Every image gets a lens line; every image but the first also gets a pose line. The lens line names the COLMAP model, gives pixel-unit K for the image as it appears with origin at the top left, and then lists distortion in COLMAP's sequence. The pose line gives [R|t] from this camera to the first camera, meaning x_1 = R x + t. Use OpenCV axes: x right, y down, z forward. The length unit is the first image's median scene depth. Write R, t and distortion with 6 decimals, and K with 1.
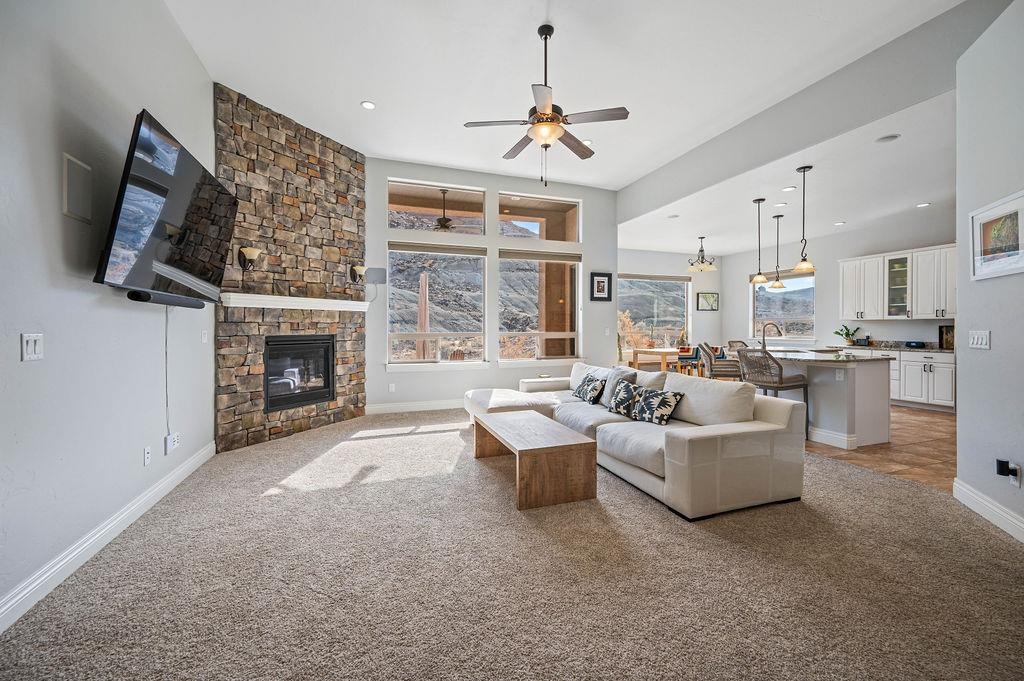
lens RADIAL K [[408.3, 0, 512.7], [0, 408.3, 331.9], [0, 0, 1]] dist [0.001016, -0.000098]
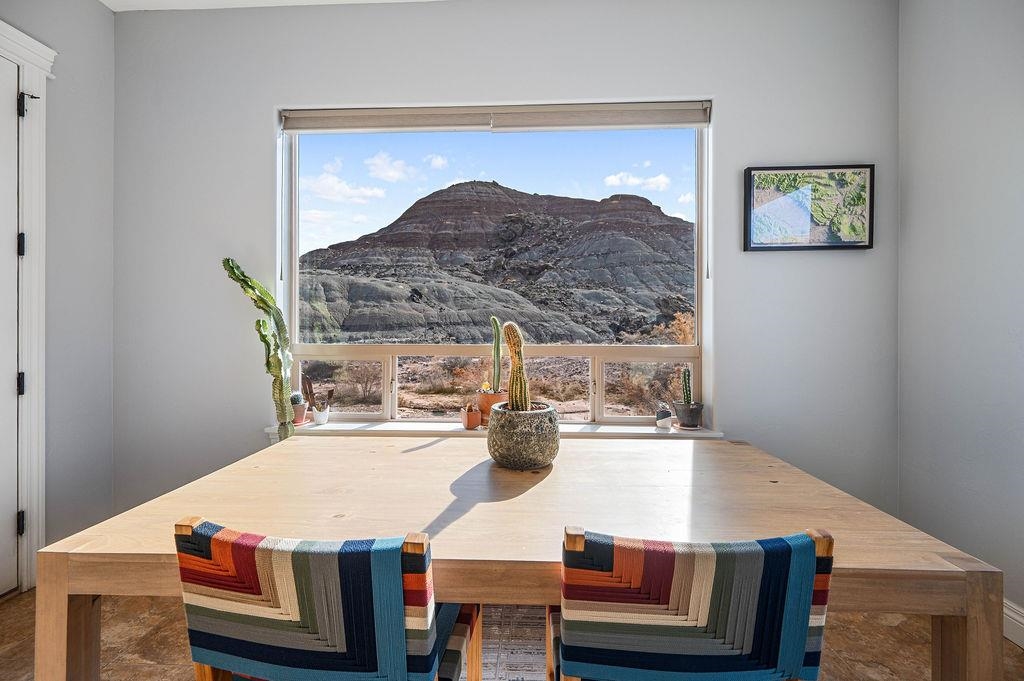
lens RADIAL K [[408.3, 0, 512.7], [0, 408.3, 331.9], [0, 0, 1]] dist [0.001016, -0.000098]
pose [[0.927733, 0.002360, -0.373237, 0.600503], [-0.005041, 0.999968, -0.006208, -0.011284], [0.373211, 0.007641, 0.927715, 1.082226]]
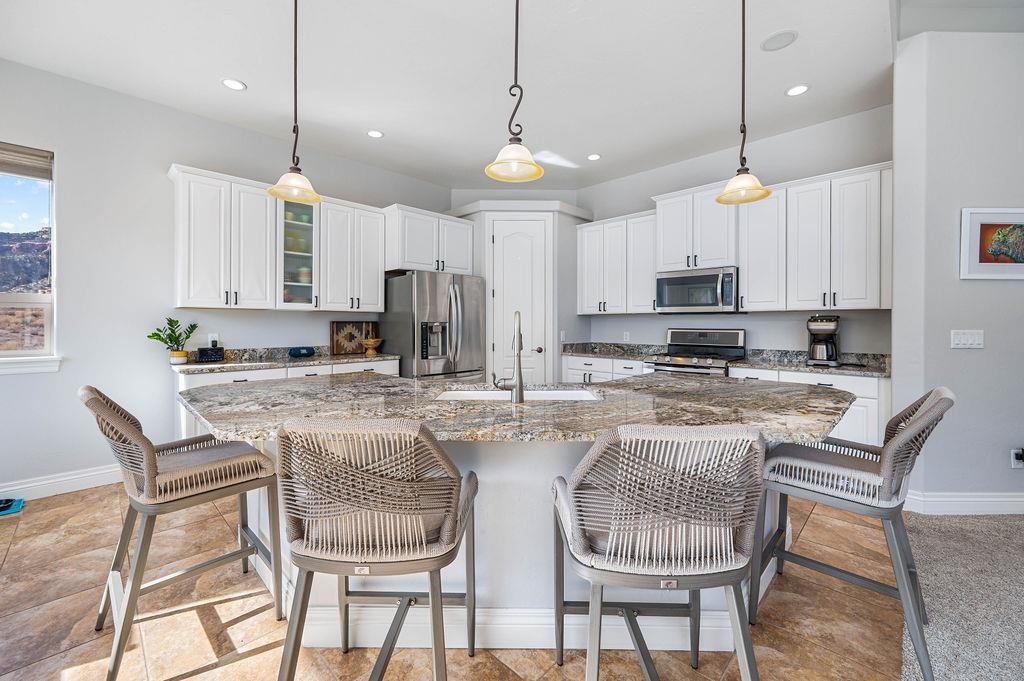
lens RADIAL K [[413.3, 0, 507.5], [0, 413.3, 327.0], [0, 0, 1]] dist [-0.003526, -0.000295]
pose [[-0.438163, -0.007915, 0.898860, 0.279525], [0.007174, 0.999899, 0.012302, -0.010964], [-0.898867, 0.011839, -0.438062, 0.934994]]
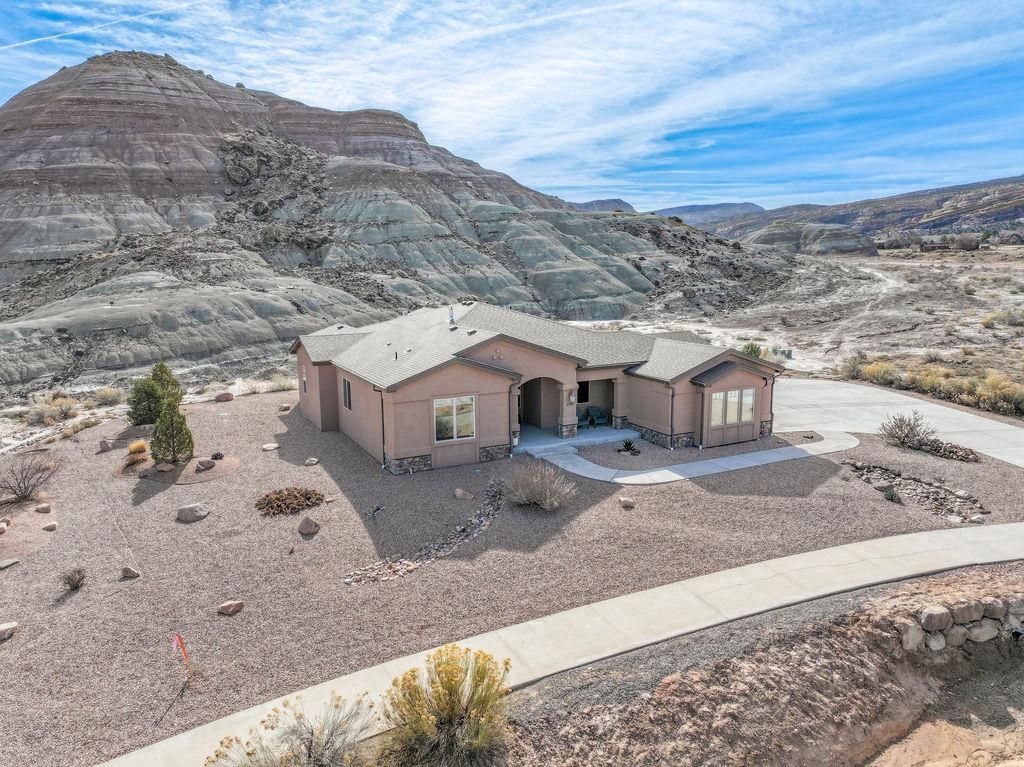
lens RADIAL K [[718.2, 0, 514.6], [0, 718.2, 366.3], [0, 0, 1]] dist [0.004242, 0.009164]
pose [[0.991338, -0.025981, 0.128743, -0.276891], [0.008796, 0.991171, 0.132295, -0.895727], [-0.131043, -0.130017, 0.982814, -5.553765]]
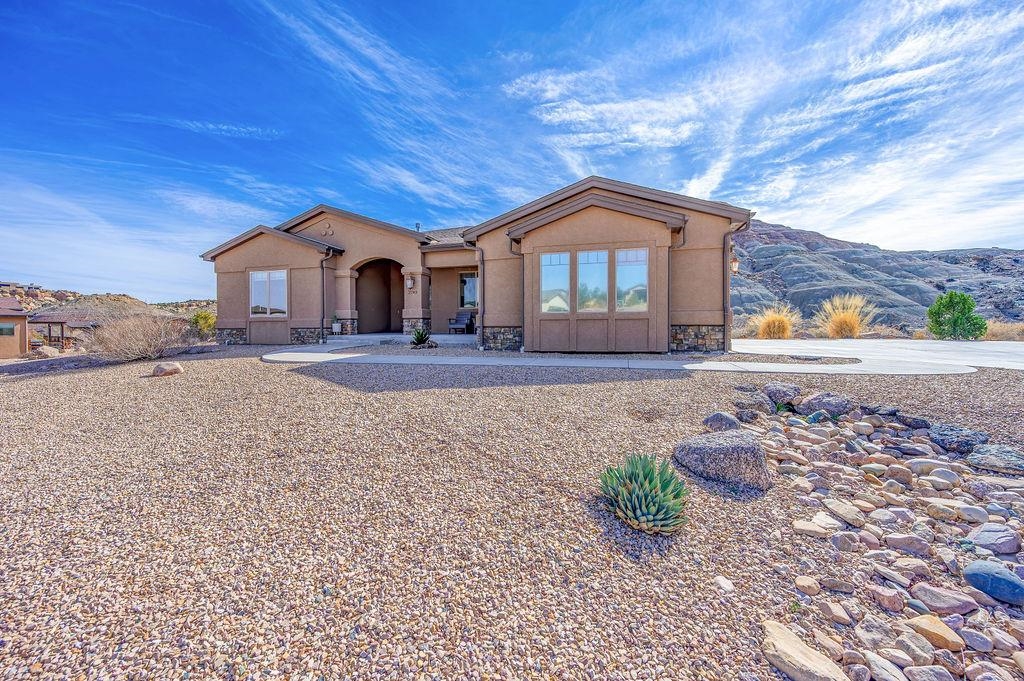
lens RADIAL K [[413.3, 0, 507.5], [0, 413.3, 327.0], [0, 0, 1]] dist [-0.003526, -0.000295]
pose [[0.815920, -0.005266, -0.578140, 2.307348], [-0.000538, 0.999951, -0.009868, 0.166077], [0.578164, 0.008362, 0.815878, -2.534871]]
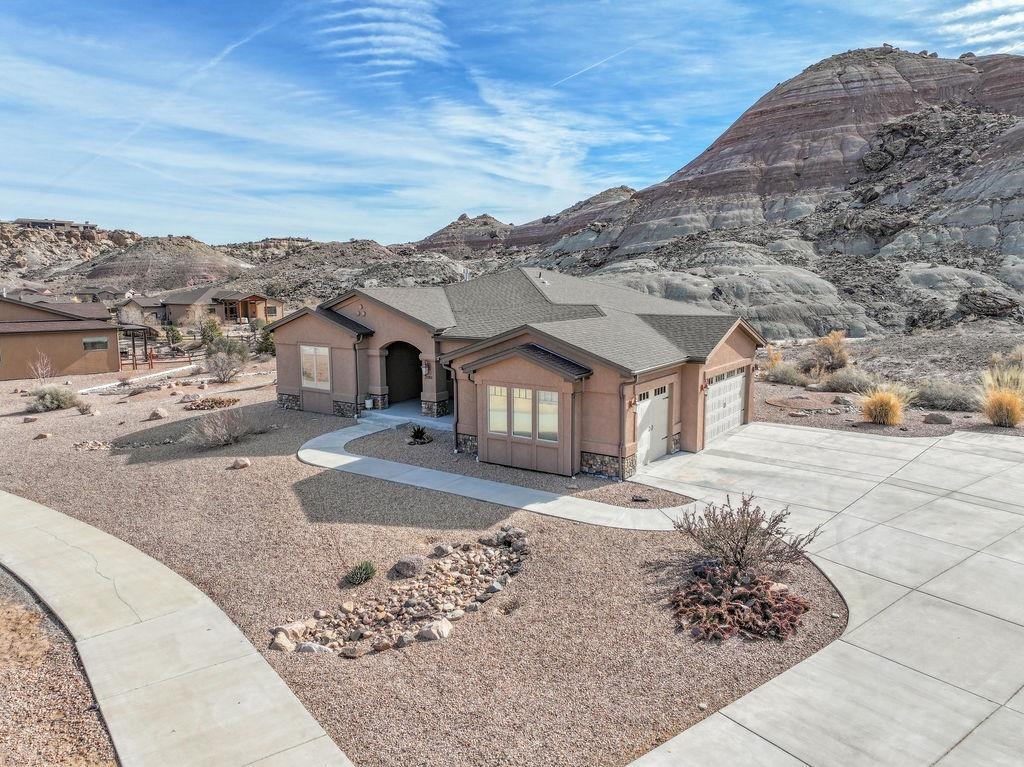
lens RADIAL K [[718.2, 0, 514.6], [0, 718.2, 366.3], [0, 0, 1]] dist [0.004242, 0.009164]
pose [[0.585847, 0.093968, -0.804956, 4.166375], [0.000829, 0.993185, 0.116545, -0.565197], [0.810422, -0.068945, 0.581776, -3.005373]]
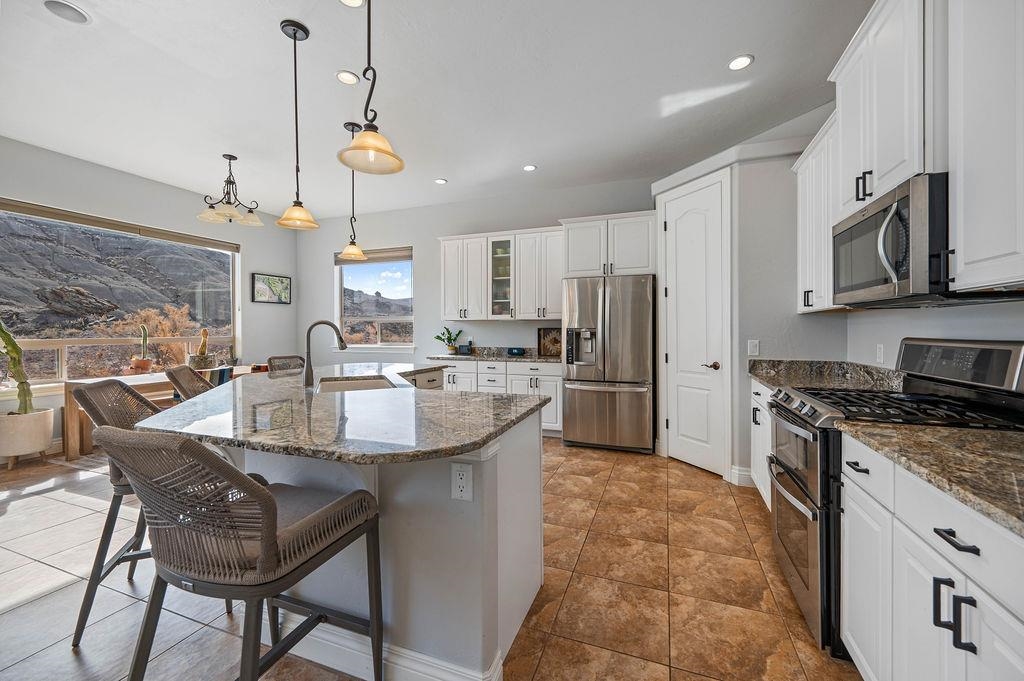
lens RADIAL K [[408.3, 0, 512.7], [0, 408.3, 331.9], [0, 0, 1]] dist [0.001016, -0.000098]
pose [[0.650539, -0.003661, 0.759464, 0.350805], [0.008905, 0.999956, -0.002807, -0.005120], [-0.759421, 0.008589, 0.650543, 0.456654]]
